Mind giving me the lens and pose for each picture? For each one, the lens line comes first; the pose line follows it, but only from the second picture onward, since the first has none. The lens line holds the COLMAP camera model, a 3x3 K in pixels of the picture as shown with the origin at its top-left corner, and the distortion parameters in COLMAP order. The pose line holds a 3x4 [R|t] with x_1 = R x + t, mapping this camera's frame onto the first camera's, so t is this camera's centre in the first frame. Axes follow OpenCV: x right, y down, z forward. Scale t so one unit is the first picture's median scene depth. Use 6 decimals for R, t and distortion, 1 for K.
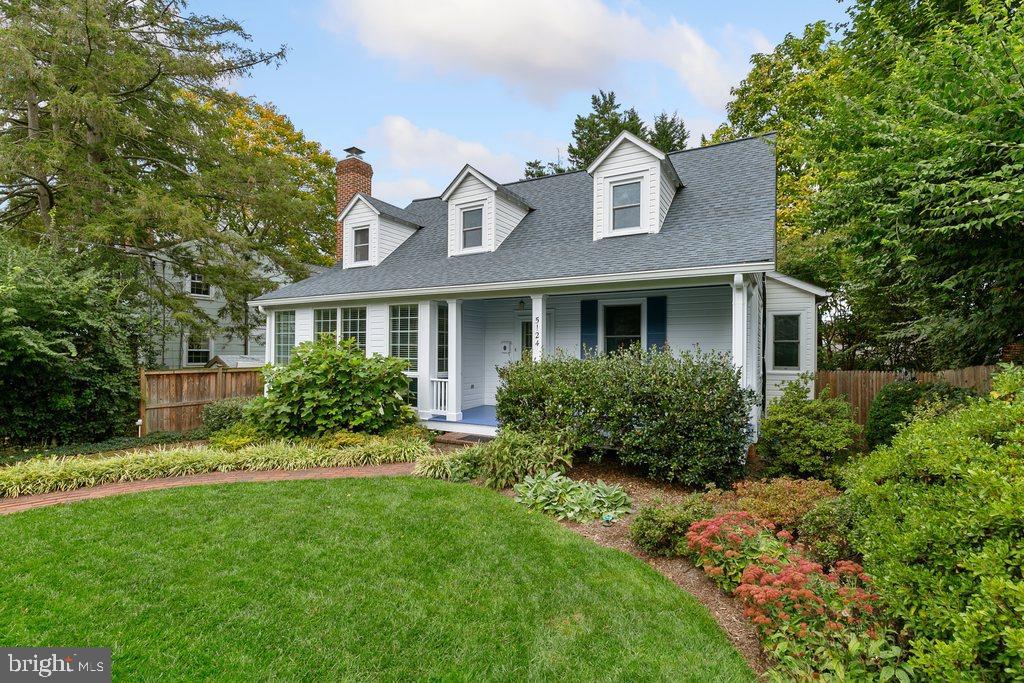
lens RADIAL K [[473.6, 0, 512.0], [0, 473.6, 341.5], [0, 0, 1]] dist [-0.000270, 0.000011]
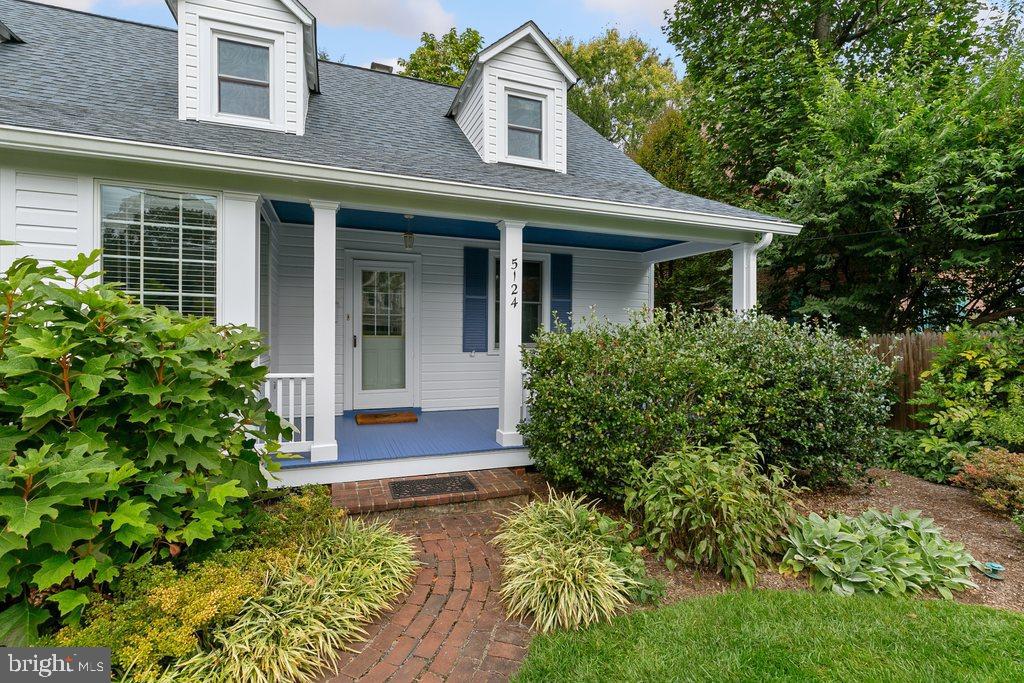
lens RADIAL K [[473.6, 0, 512.0], [0, 473.6, 341.5], [0, 0, 1]] dist [-0.000270, 0.000011]
pose [[0.646382, -0.007445, 0.762977, -0.358758], [-0.017304, 0.999552, 0.024413, 0.034042], [-0.762817, -0.028983, 0.645964, 0.548494]]
